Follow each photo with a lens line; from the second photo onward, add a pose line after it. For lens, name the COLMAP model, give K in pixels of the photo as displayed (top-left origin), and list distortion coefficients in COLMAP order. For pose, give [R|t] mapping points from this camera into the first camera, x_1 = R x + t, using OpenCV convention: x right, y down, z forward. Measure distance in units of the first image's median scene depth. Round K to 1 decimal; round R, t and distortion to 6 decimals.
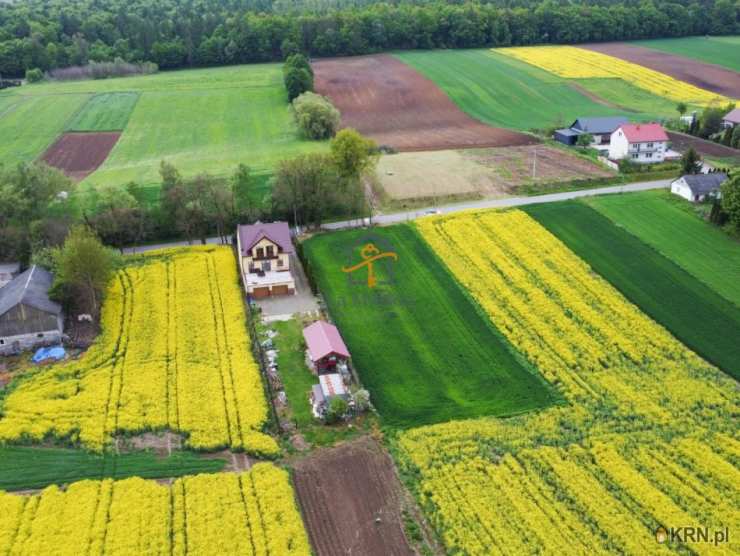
lens RADIAL K [[736.0, 0, 366.1], [0, 736.0, 260.0], [0, 0, 1]] dist [0.008860, 0.006599]
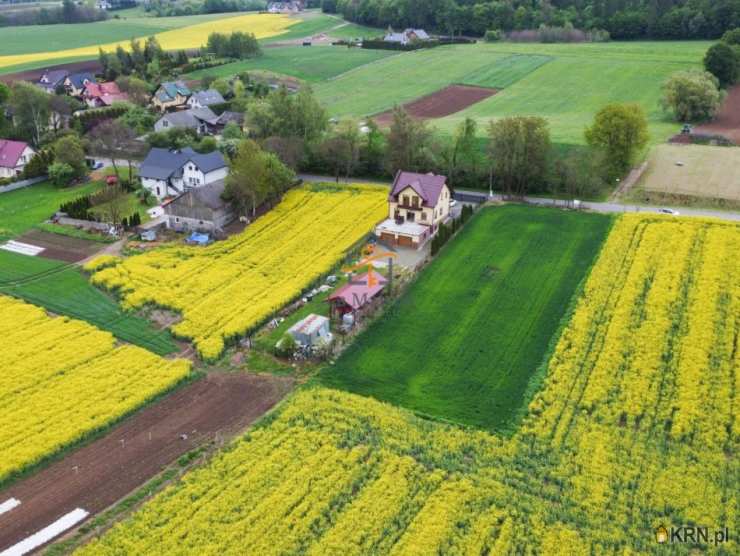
lens RADIAL K [[736.0, 0, 366.1], [0, 736.0, 260.0], [0, 0, 1]] dist [0.008860, 0.006599]
pose [[0.756472, 0.254869, -0.602323, 0.441513], [-0.237528, 0.965124, 0.110069, -0.030351], [0.609369, 0.059804, 0.790628, 0.197924]]
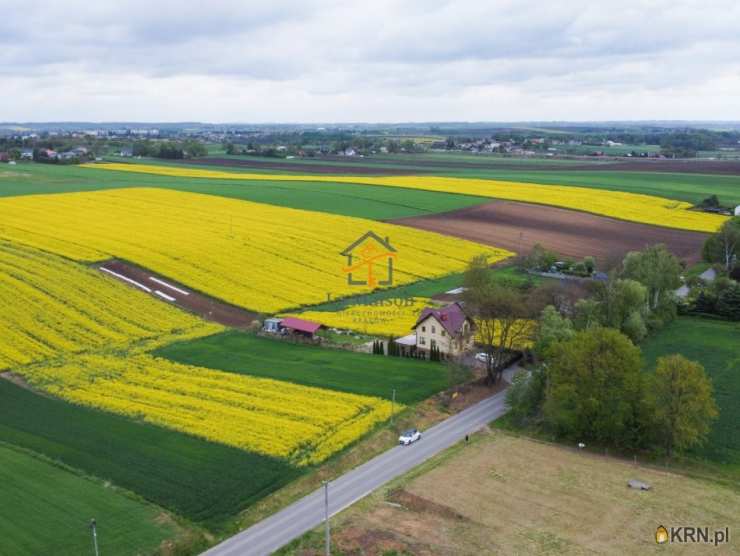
lens RADIAL K [[736.0, 0, 366.1], [0, 736.0, 260.0], [0, 0, 1]] dist [0.008860, 0.006599]
pose [[-0.809540, 0.131258, -0.572203, 0.586868], [-0.173115, 0.877971, 0.446316, -0.597758], [0.560960, 0.460368, -0.688030, 1.726825]]
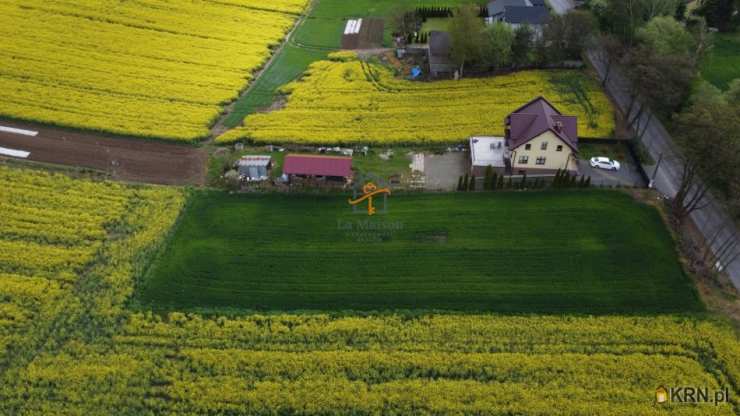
lens RADIAL K [[535.9, 0, 370.0], [0, 535.9, 208.0], [0, 0, 1]] dist [-0.000583, -0.001894]
pose [[-0.330004, 0.627847, -0.704915, 0.437068], [-0.304332, 0.636116, 0.709041, -0.363018], [0.893577, 0.448515, -0.018847, 0.930189]]
